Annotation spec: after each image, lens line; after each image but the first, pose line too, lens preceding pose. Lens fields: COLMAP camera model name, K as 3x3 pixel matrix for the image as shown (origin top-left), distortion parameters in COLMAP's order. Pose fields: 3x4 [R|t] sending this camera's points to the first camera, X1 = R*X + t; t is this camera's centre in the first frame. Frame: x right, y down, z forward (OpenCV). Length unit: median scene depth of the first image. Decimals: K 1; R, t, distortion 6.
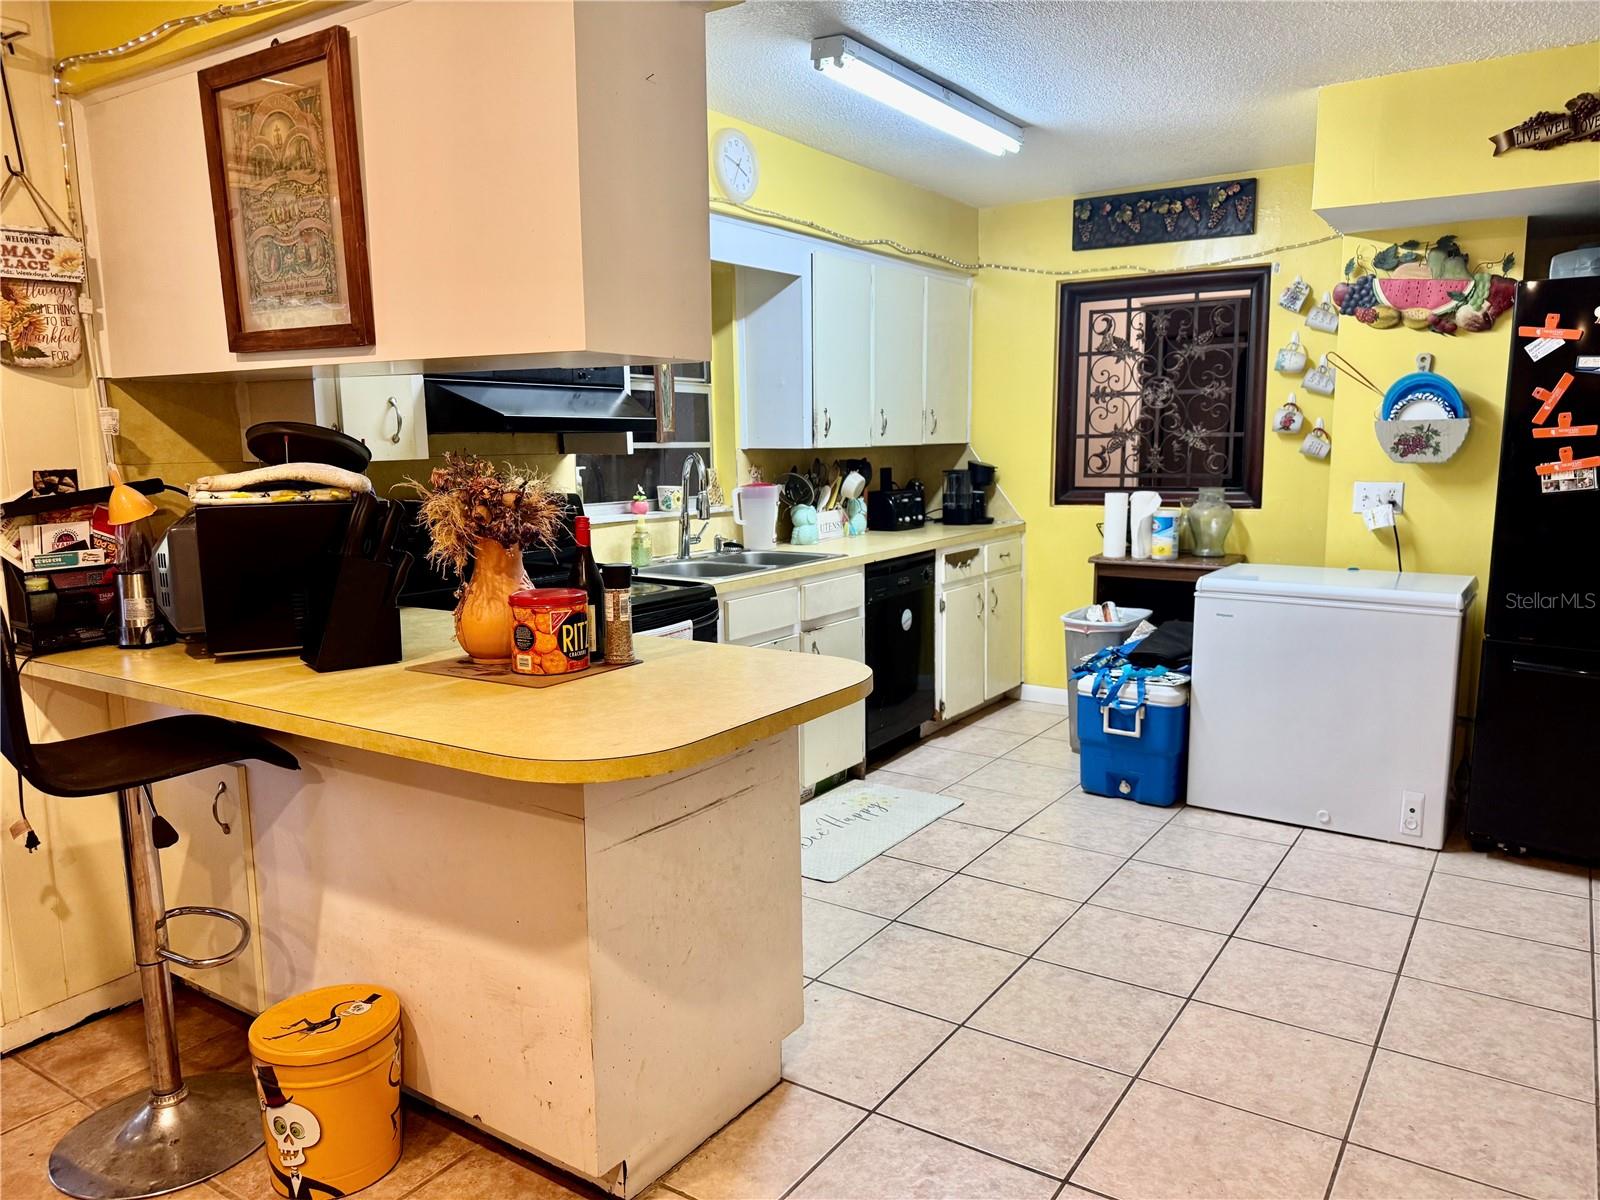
lens RADIAL K [[1131.0, 0, 800.0], [0, 1131.0, 605.3], [0, 0, 1]] dist [0.039827, -0.054047]
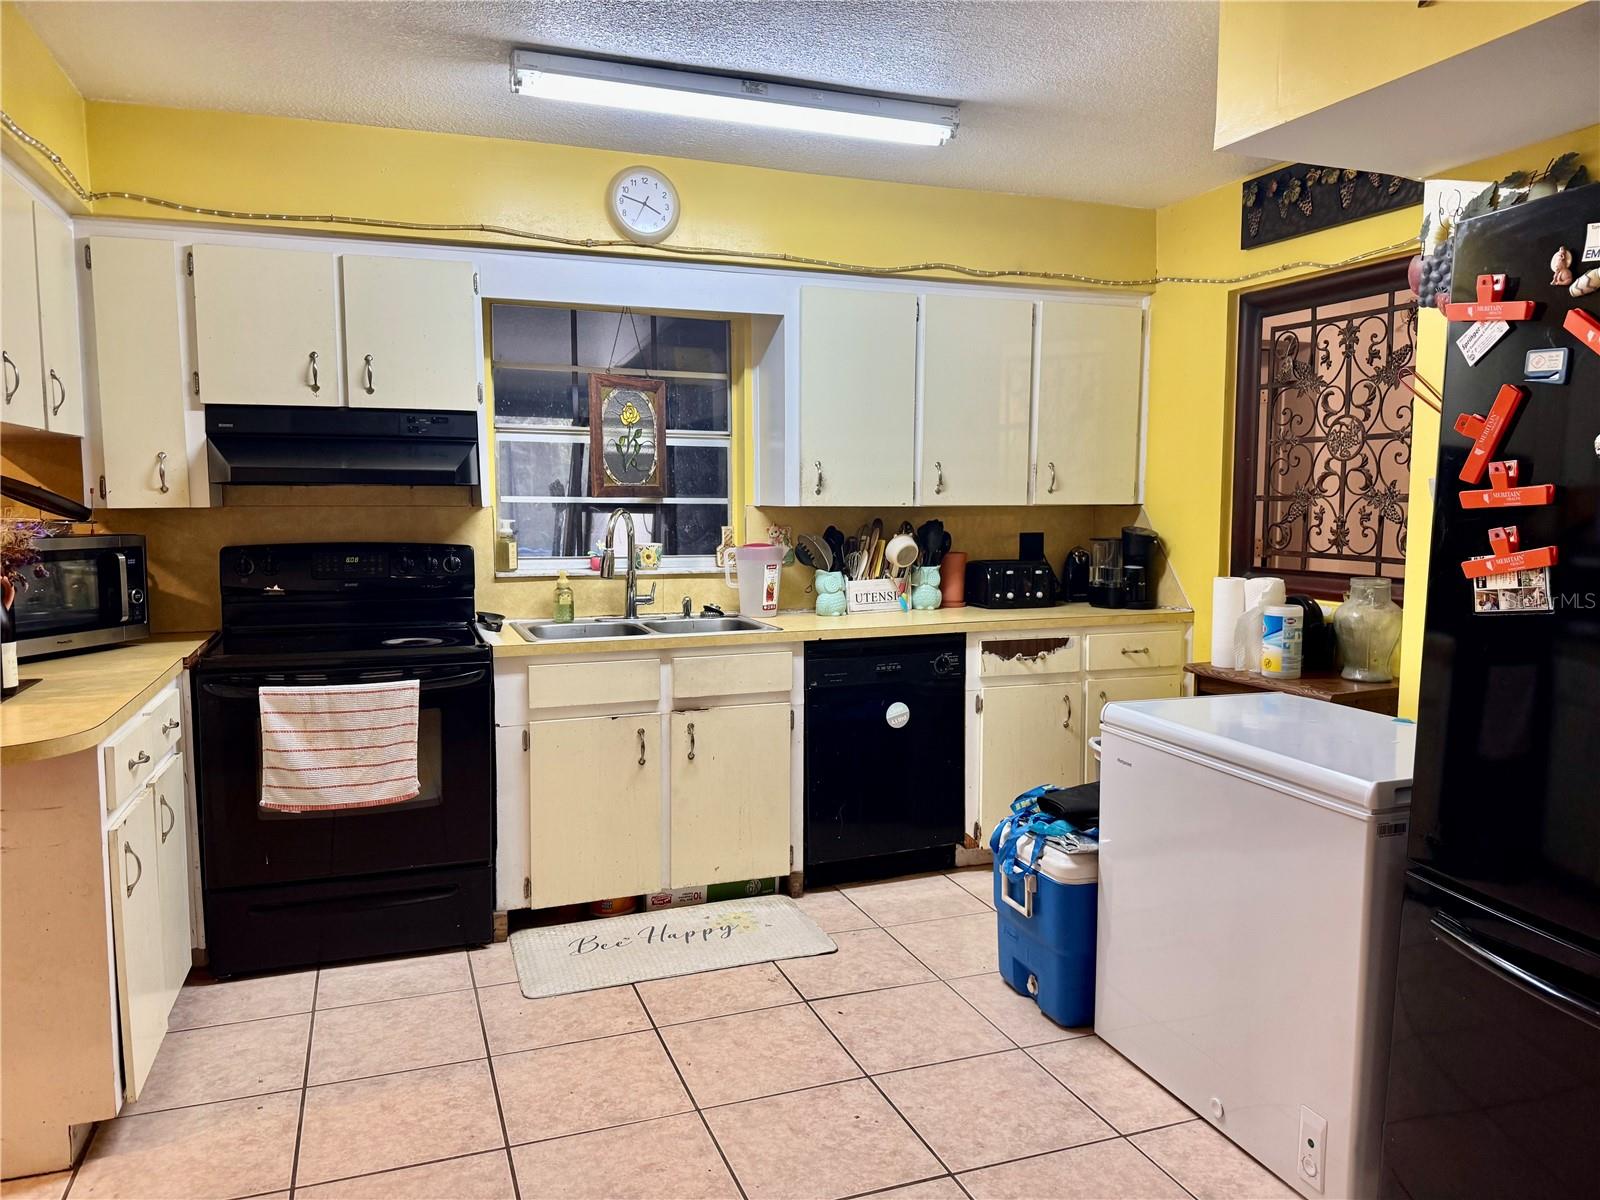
lens RADIAL K [[1131.0, 0, 806.1], [0, 1131.0, 594.3], [0, 0, 1]] dist [0.039827, -0.054047]
pose [[0.811653, 0.062422, -0.580795, 0.512143], [-0.097314, 0.994829, -0.029074, -0.044423], [0.575977, 0.080117, 0.813530, 0.283222]]
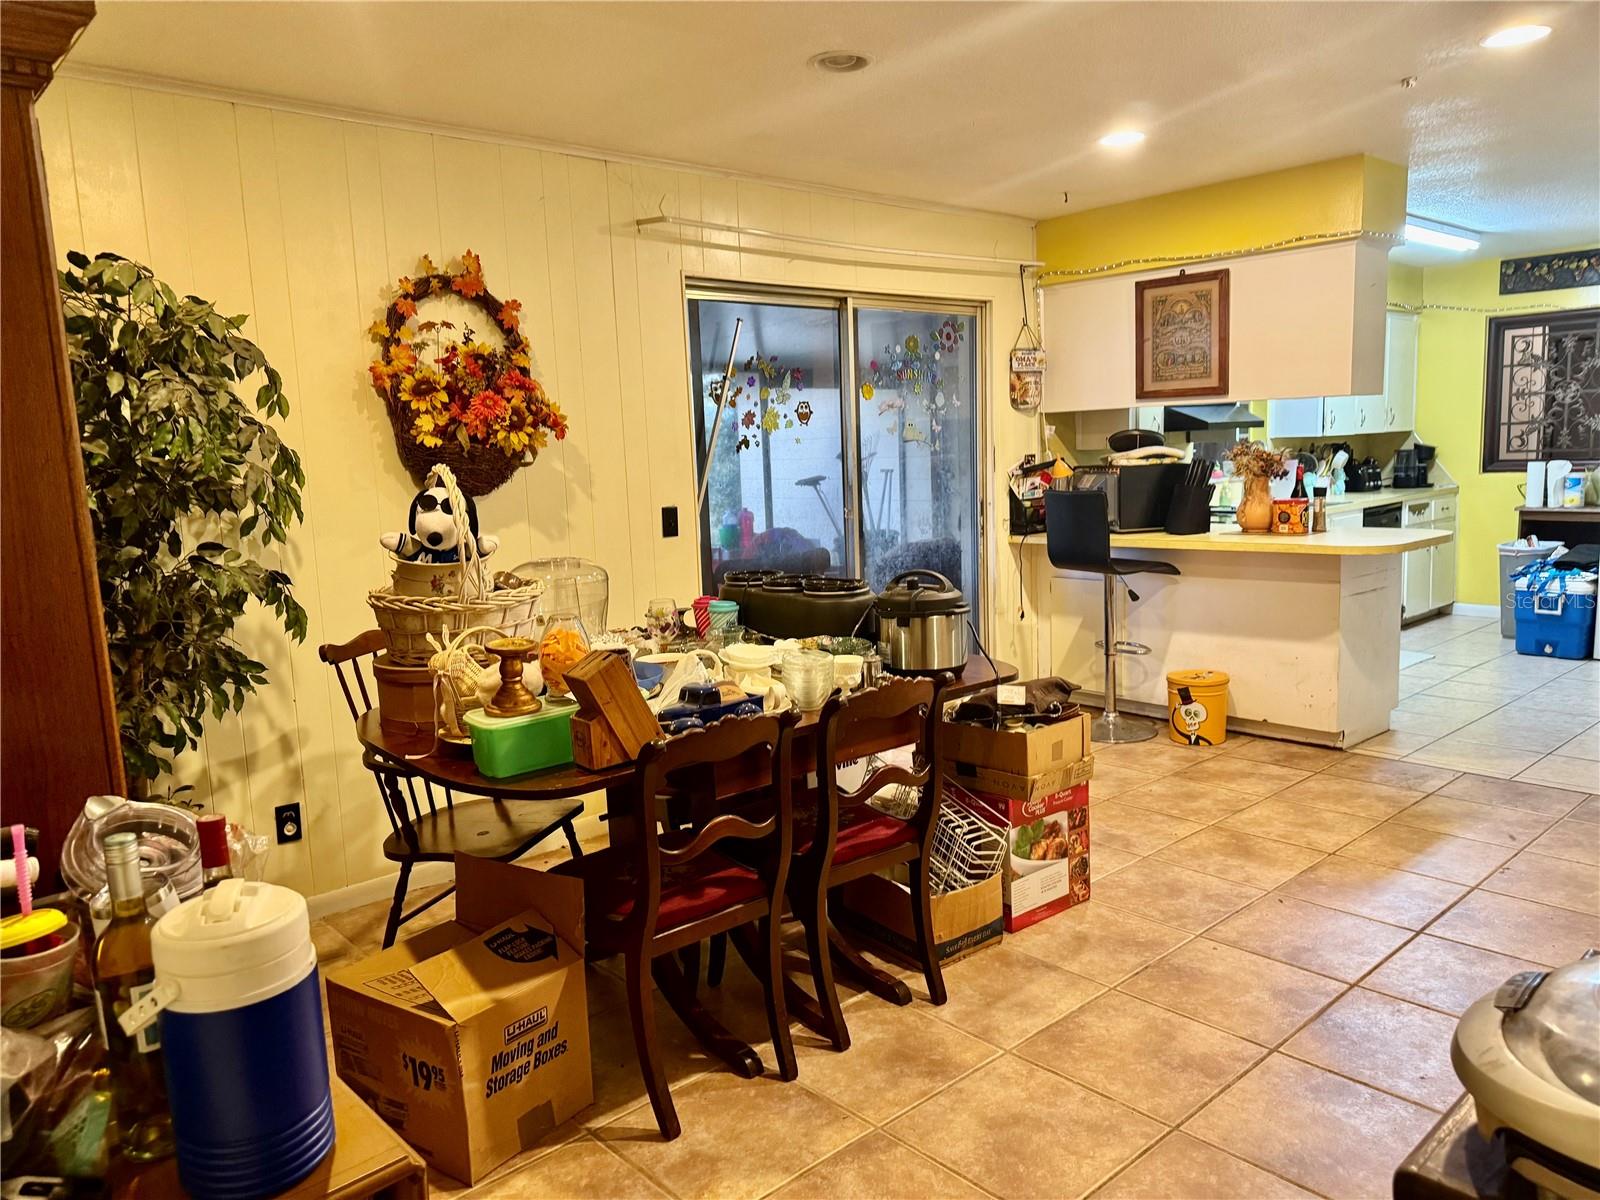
lens RADIAL K [[1131.0, 0, 786.6], [0, 1131.0, 604.9], [0, 0, 1]] dist [0.039827, -0.054047]
pose [[0.966384, 0.009550, -0.256927, -0.289166], [-0.010434, 0.999943, -0.002079, 0.102459], [0.256892, 0.004690, 0.966429, -0.694739]]
